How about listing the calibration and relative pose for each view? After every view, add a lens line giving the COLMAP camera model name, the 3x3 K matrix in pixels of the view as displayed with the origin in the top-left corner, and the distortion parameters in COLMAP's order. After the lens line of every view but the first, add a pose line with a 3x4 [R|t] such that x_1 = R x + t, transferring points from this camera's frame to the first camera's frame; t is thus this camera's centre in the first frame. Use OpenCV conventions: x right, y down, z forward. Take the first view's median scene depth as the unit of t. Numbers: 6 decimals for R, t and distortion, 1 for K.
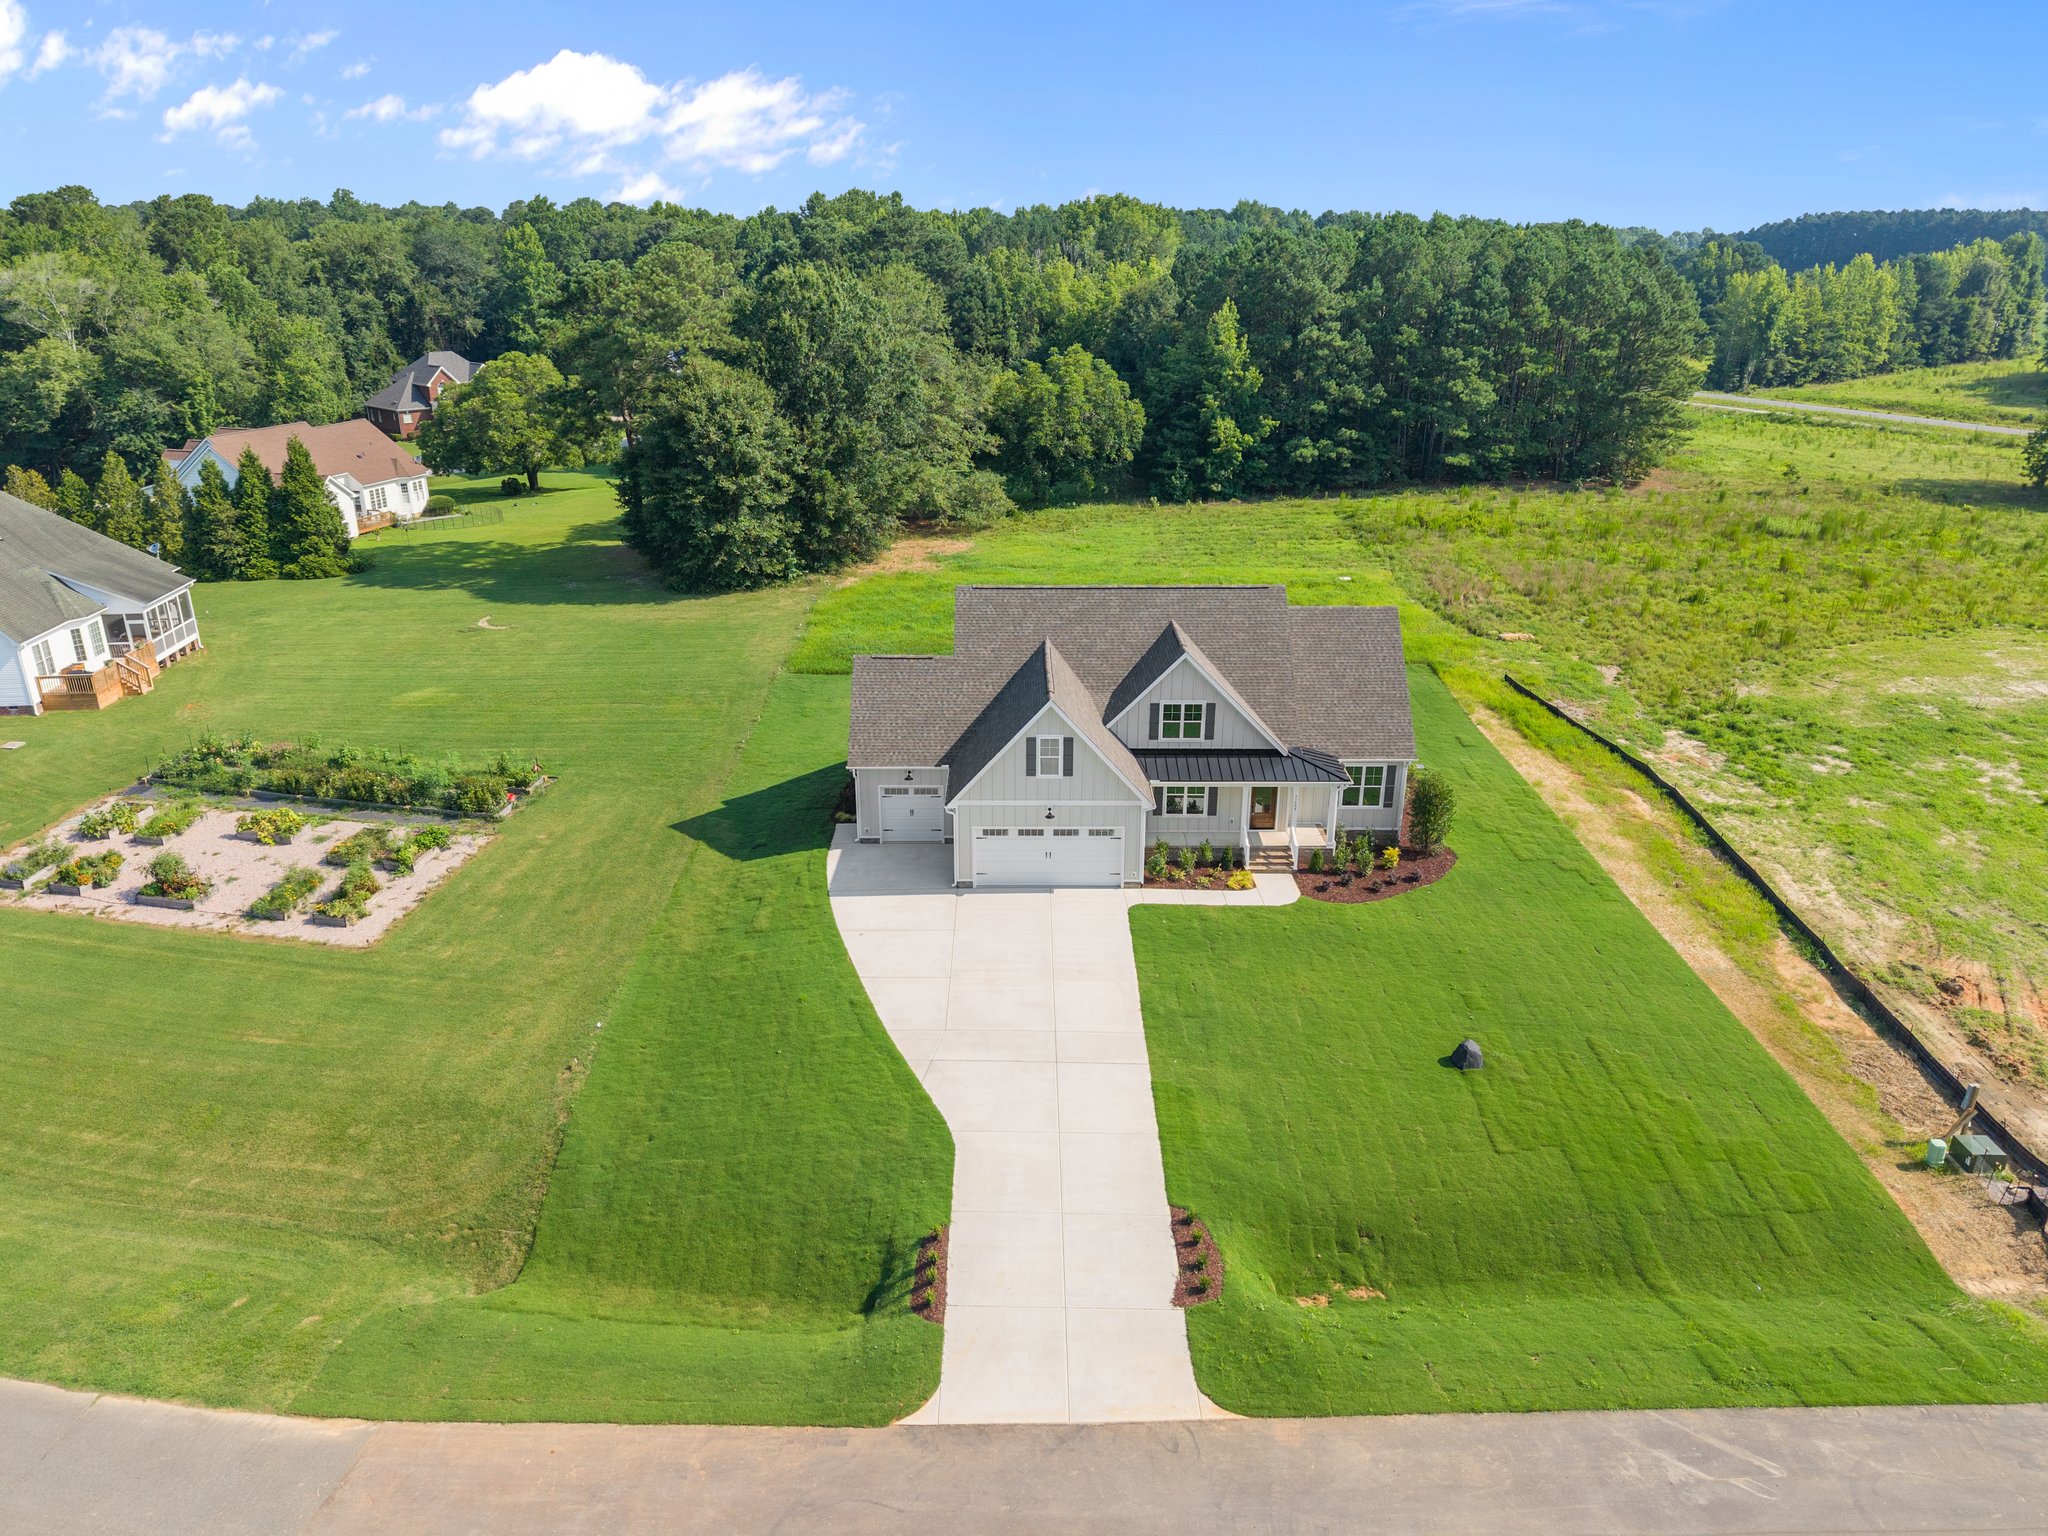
lens RADIAL K [[1364.7, 0, 1023.3], [0, 1364.7, 755.9], [0, 0, 1]] dist [0.035859, -0.035140]
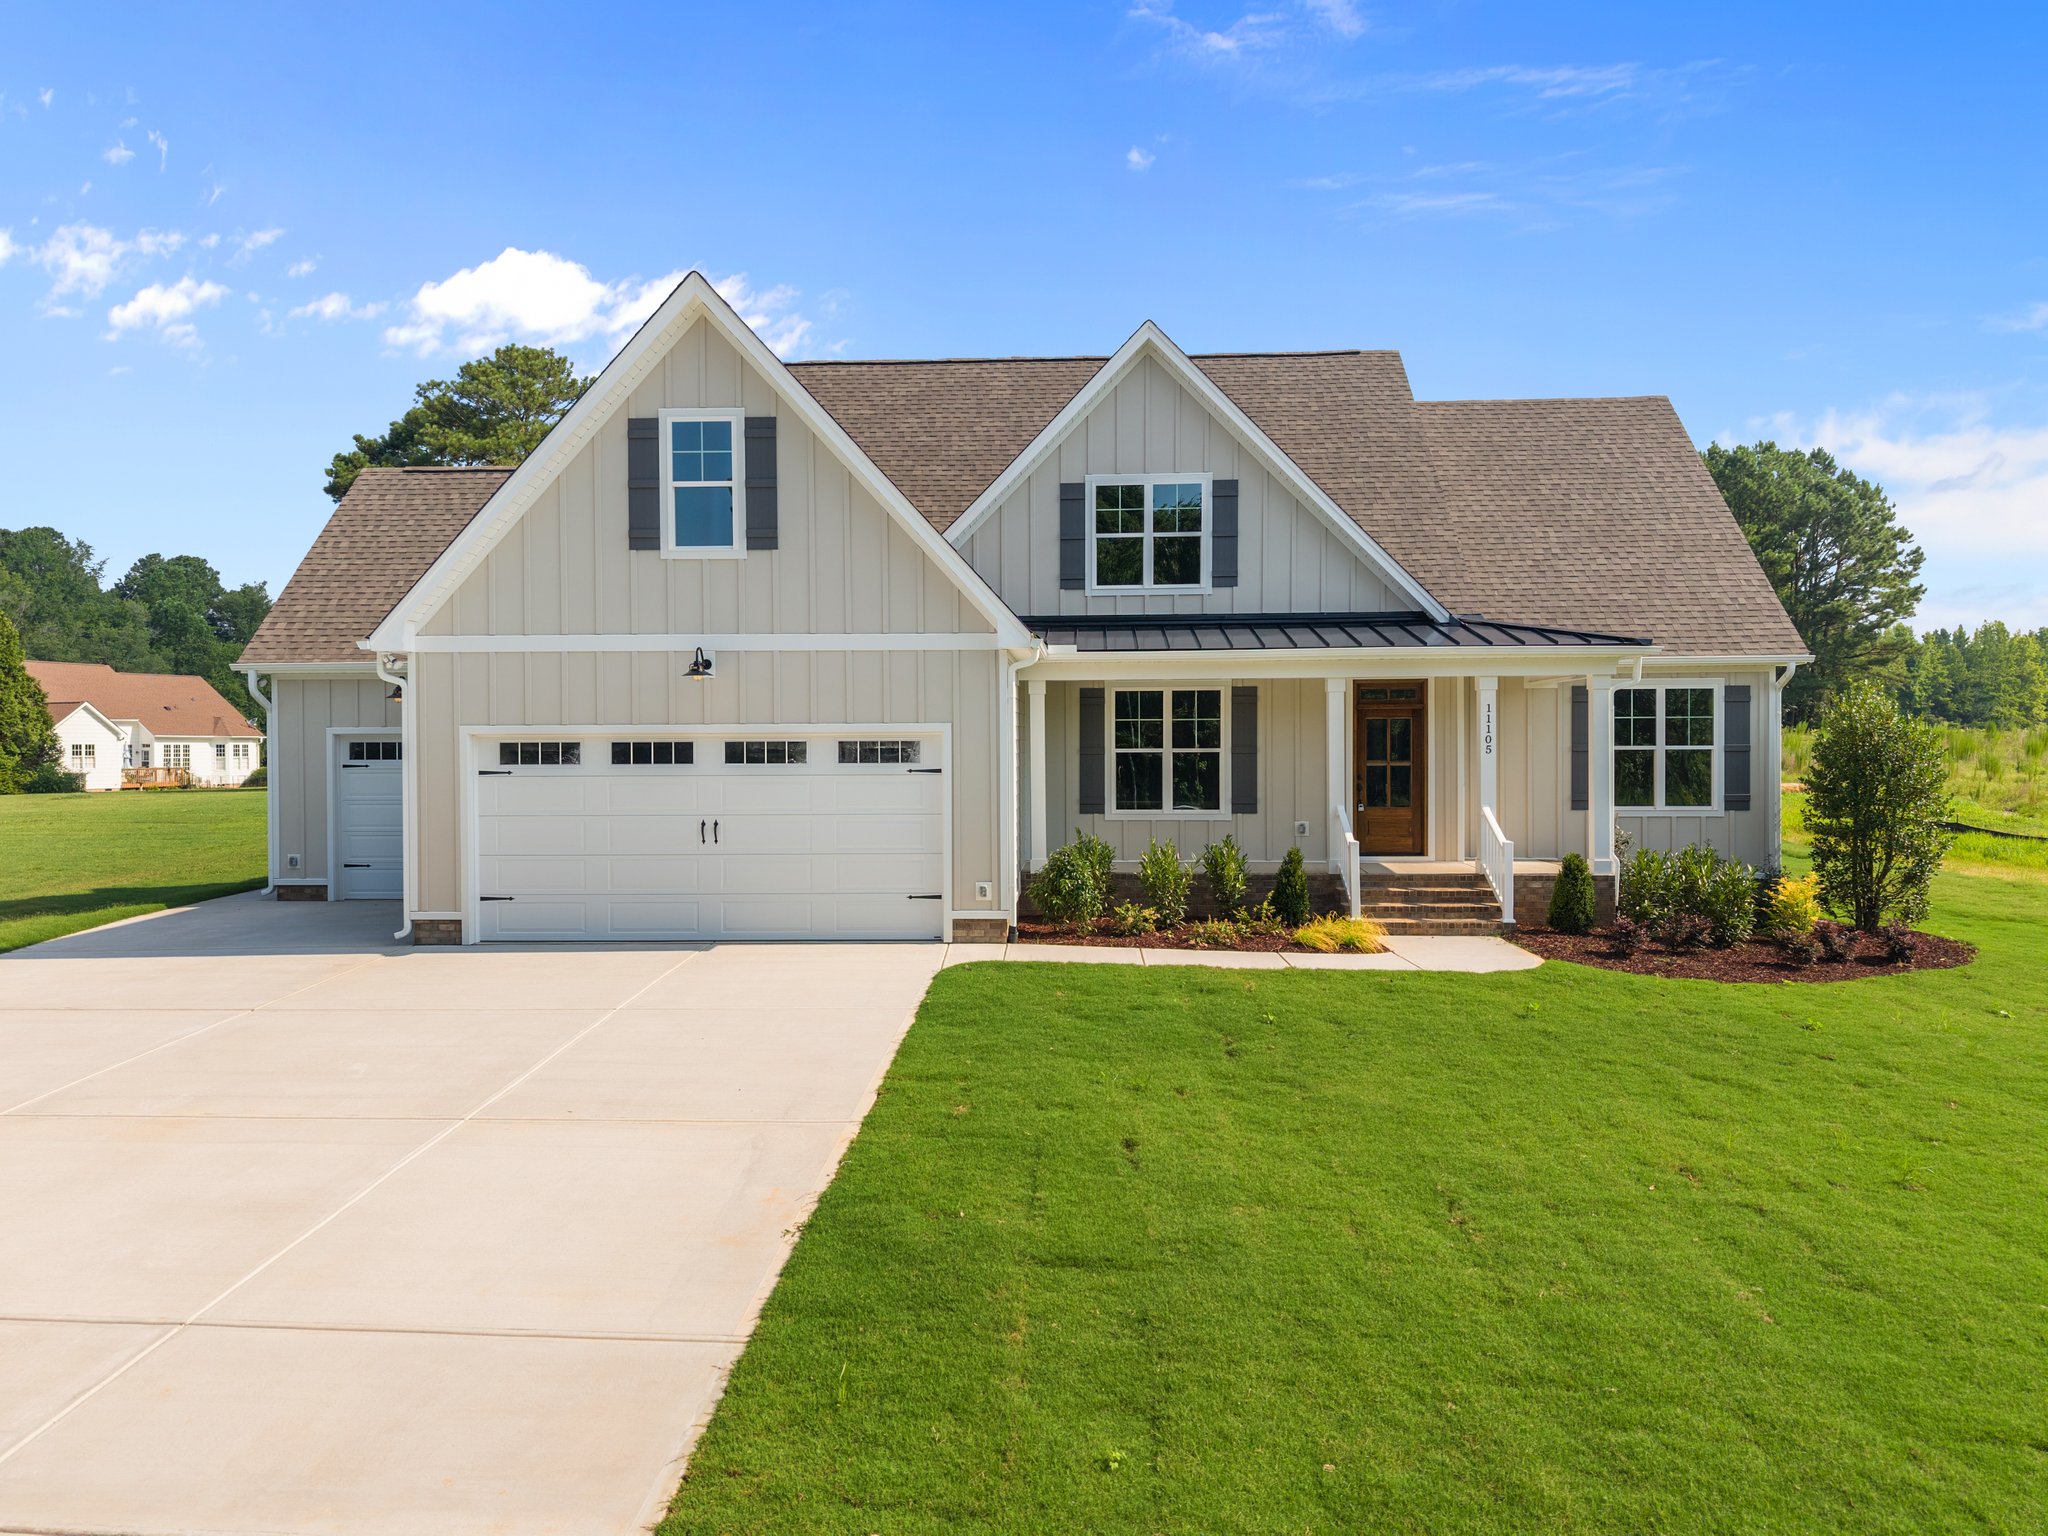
lens RADIAL K [[1364.7, 0, 1025.1], [0, 1364.7, 764.8], [0, 0, 1]] dist [0.035859, -0.035140]
pose [[0.998622, -0.005630, -0.052185, 0.099976], [-0.012163, 0.942343, -0.334428, 0.151740], [0.051059, 0.334602, 0.940975, 0.659565]]
